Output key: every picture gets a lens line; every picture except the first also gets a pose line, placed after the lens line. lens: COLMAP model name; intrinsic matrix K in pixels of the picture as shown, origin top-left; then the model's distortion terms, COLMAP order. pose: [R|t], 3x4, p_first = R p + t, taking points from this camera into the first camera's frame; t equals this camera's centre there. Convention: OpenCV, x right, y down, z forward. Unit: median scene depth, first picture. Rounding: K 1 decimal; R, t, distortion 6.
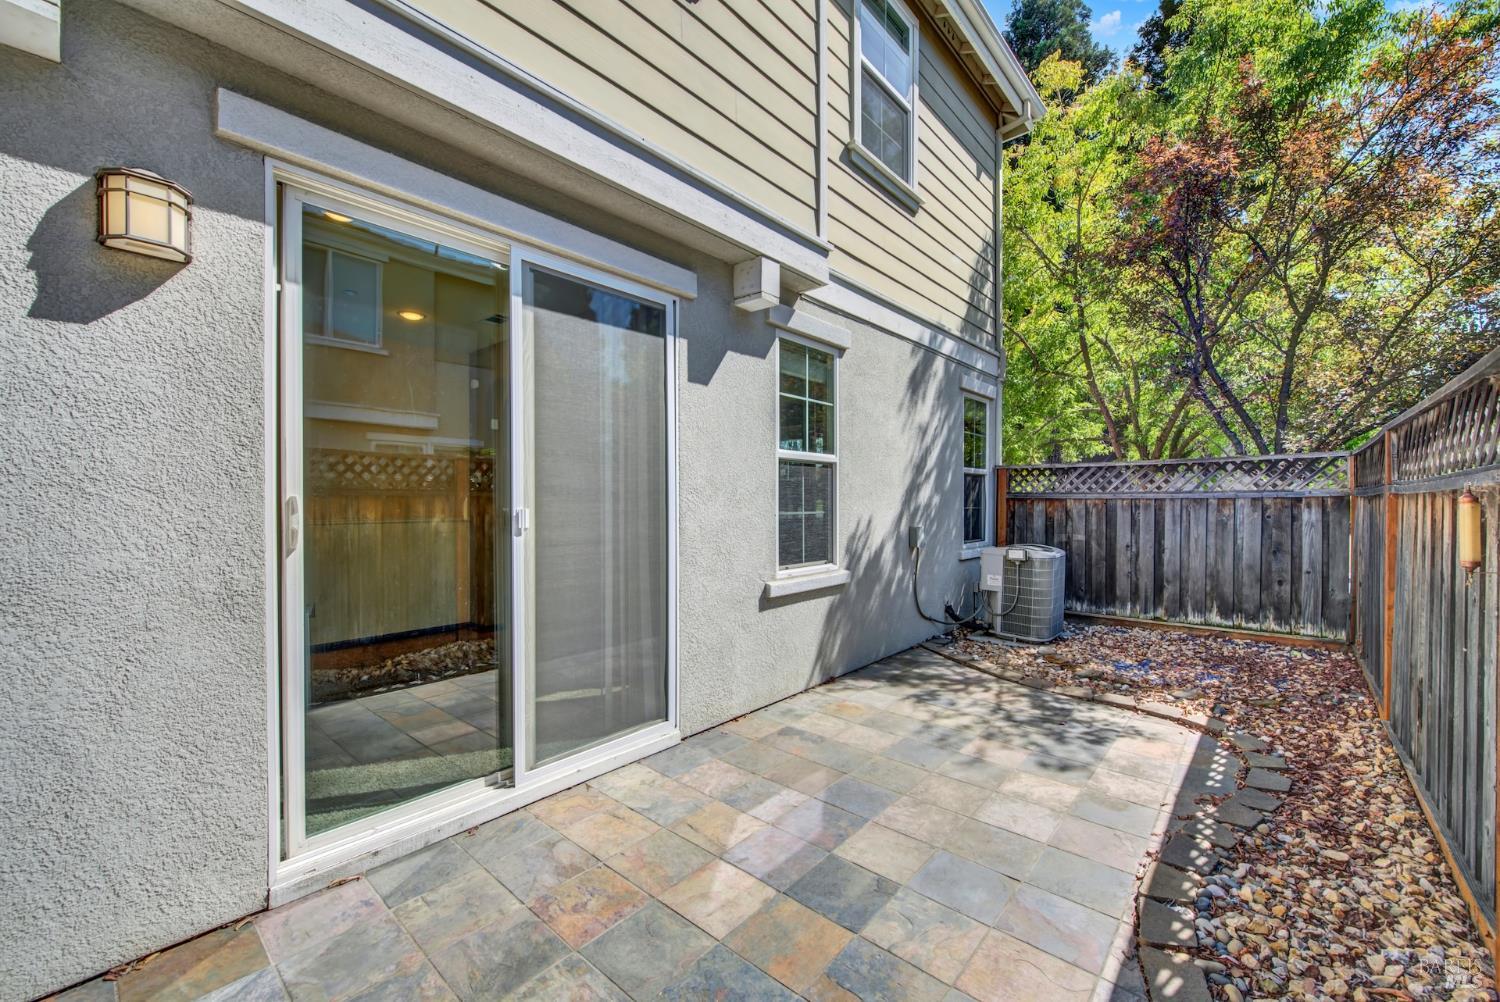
lens RADIAL K [[596.8, 0, 754.6], [0, 596.8, 504.3], [0, 0, 1]] dist [-0.000542, -0.000207]
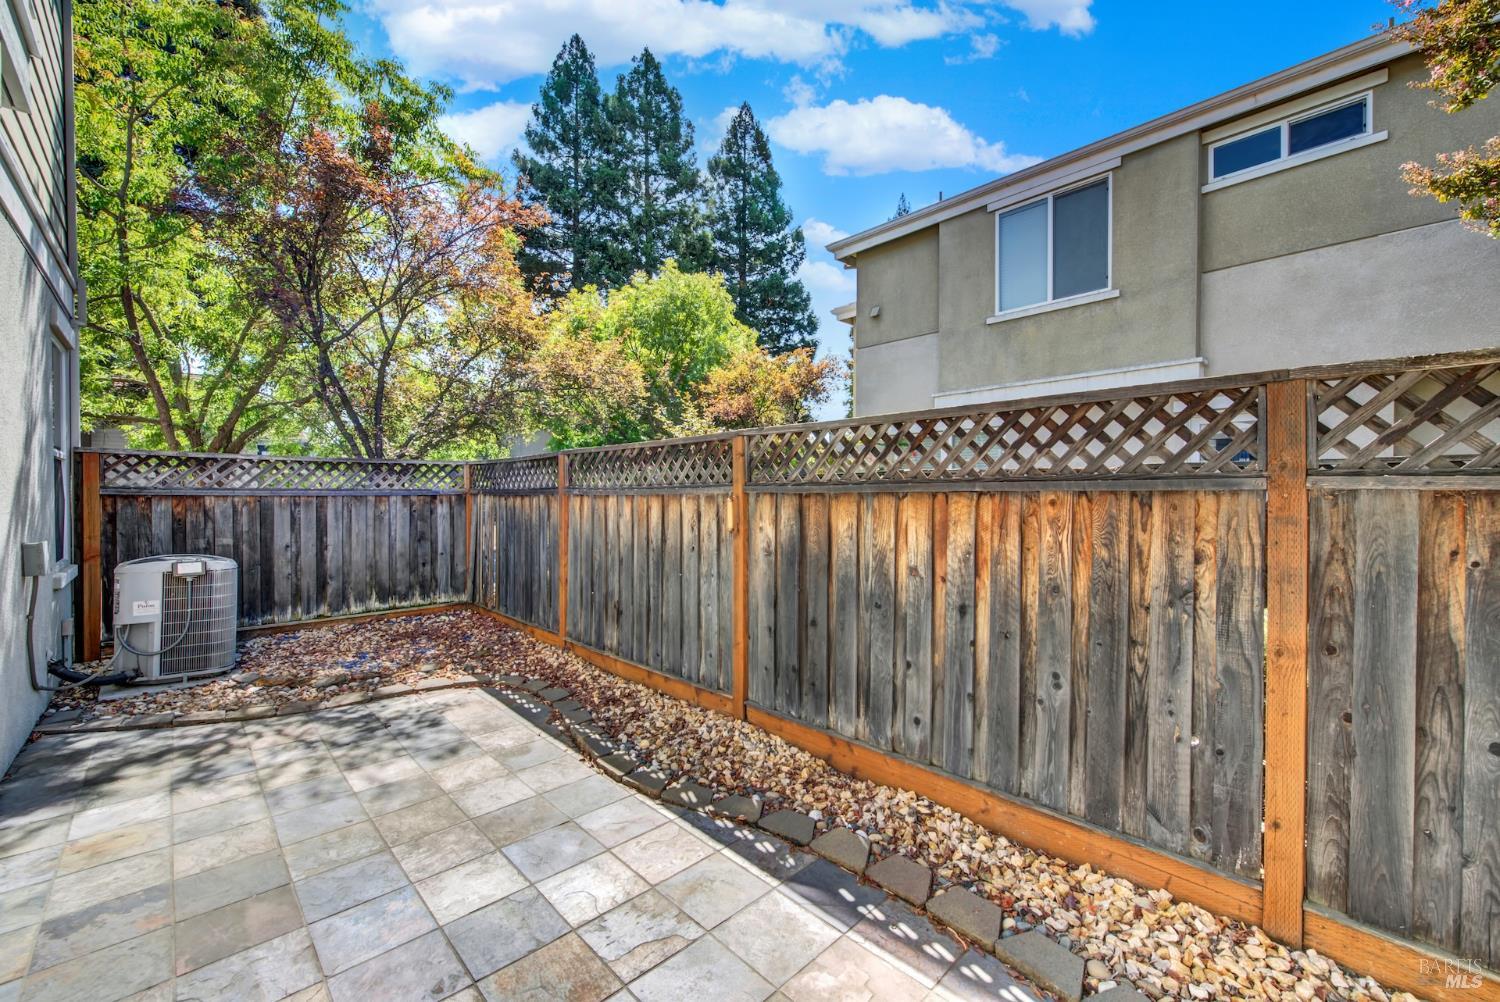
lens RADIAL K [[601.6, 0, 754.9], [0, 601.6, 502.6], [0, 0, 1]] dist [-0.001441, -0.000295]
pose [[0.083240, -0.011848, 0.996459, -0.364337], [0.005236, 0.999921, 0.011452, -0.008101], [-0.996516, 0.004264, 0.083296, 0.269751]]
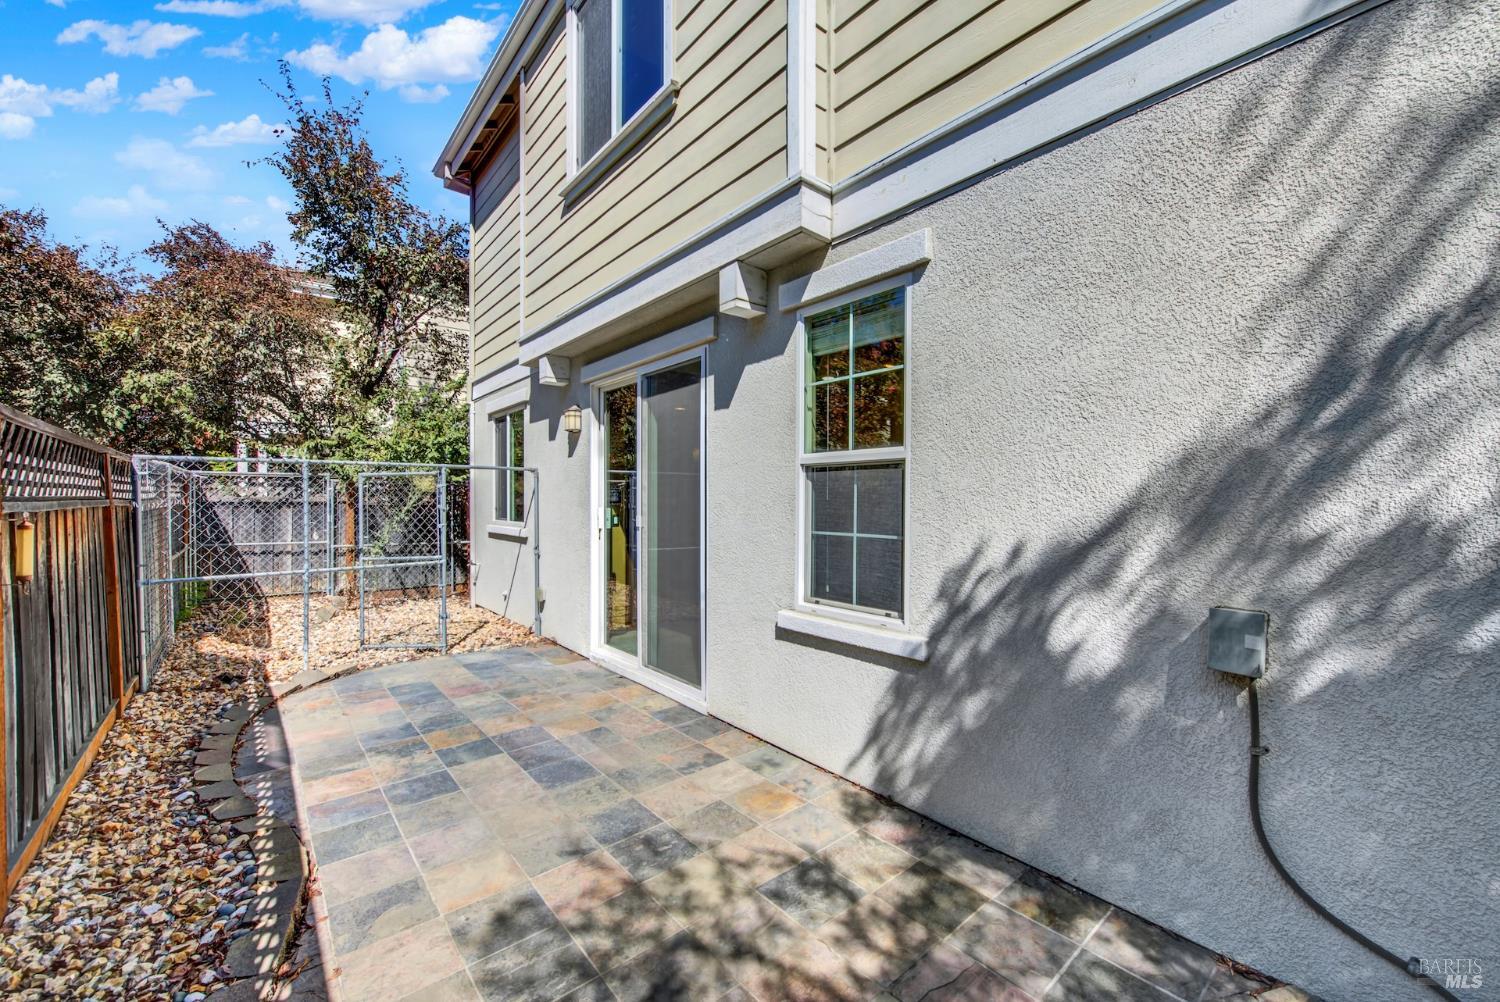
lens RADIAL K [[611.5, 0, 759.8], [0, 611.5, 503.3], [0, 0, 1]] dist [0.001027, -0.000340]
pose [[-0.152286, 0.008960, -0.988296, 0.841430], [-0.004099, 0.999945, 0.009697, -0.030007], [0.988328, 0.005528, -0.152240, 1.013865]]
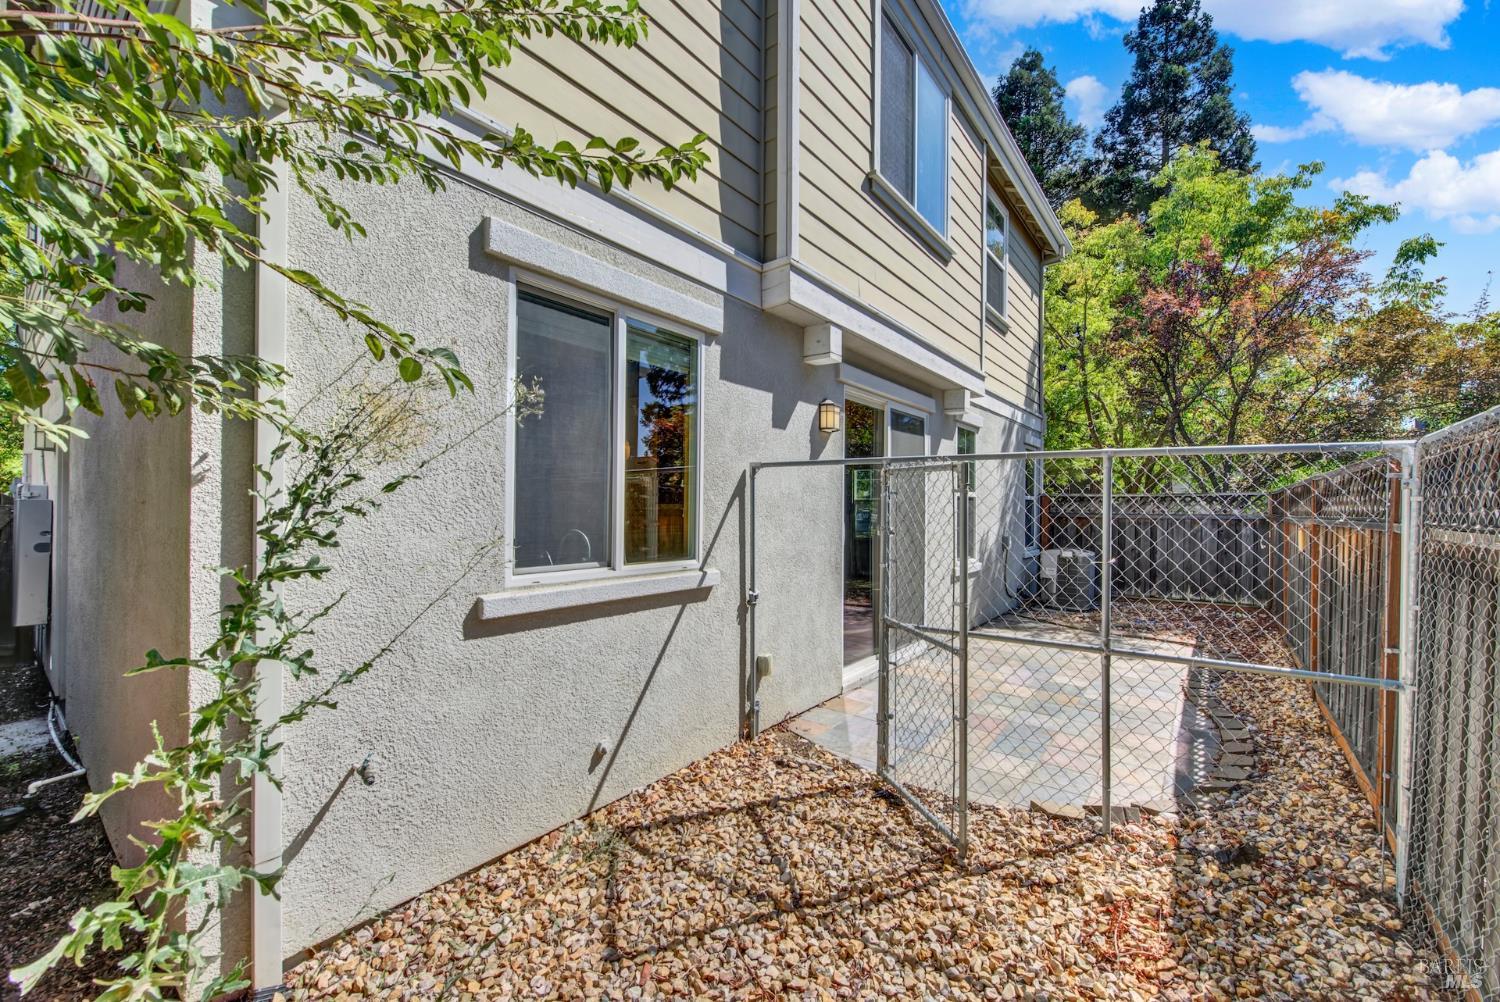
lens RADIAL K [[601.6, 0, 754.9], [0, 601.6, 502.6], [0, 0, 1]] dist [-0.001441, -0.000295]
pose [[0.997823, 0.008230, 0.065441, -0.621996], [-0.007251, 0.999859, -0.015176, -0.026475], [-0.065556, 0.014668, 0.997741, -0.663812]]
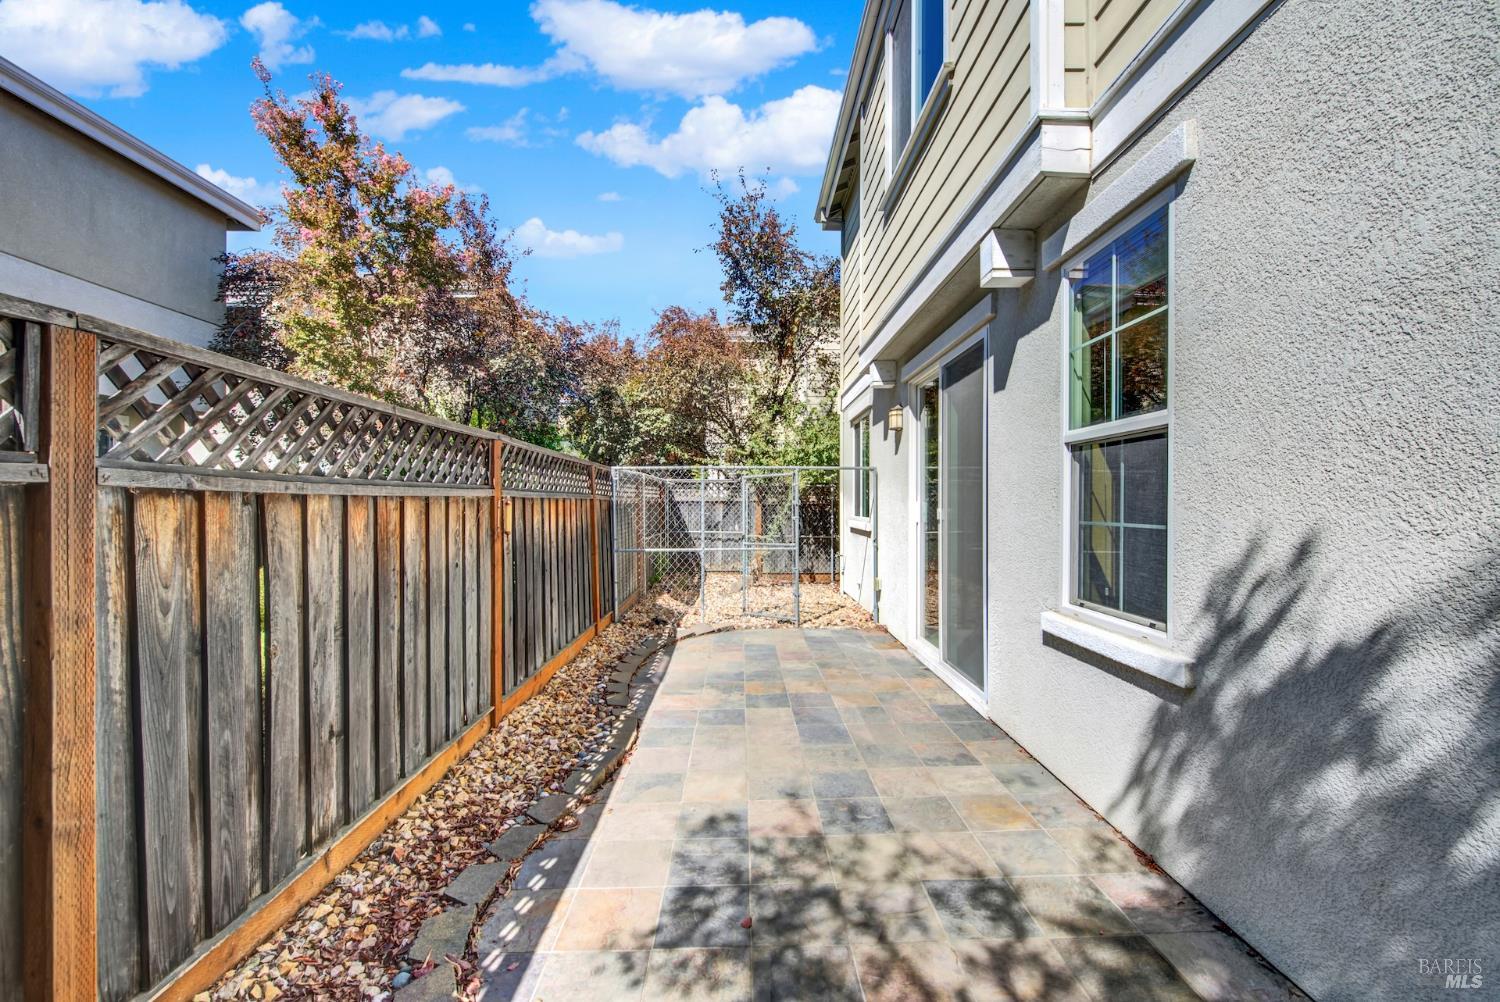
lens RADIAL K [[606.6, 0, 746.5], [0, 606.6, 501.9], [0, 0, 1]] dist [0.001532, -0.003339]
pose [[-0.746786, -0.000841, -0.665064, 0.764399], [-0.002112, 0.999997, 0.001108, -0.007464], [0.665061, 0.002232, -0.746786, 1.216496]]
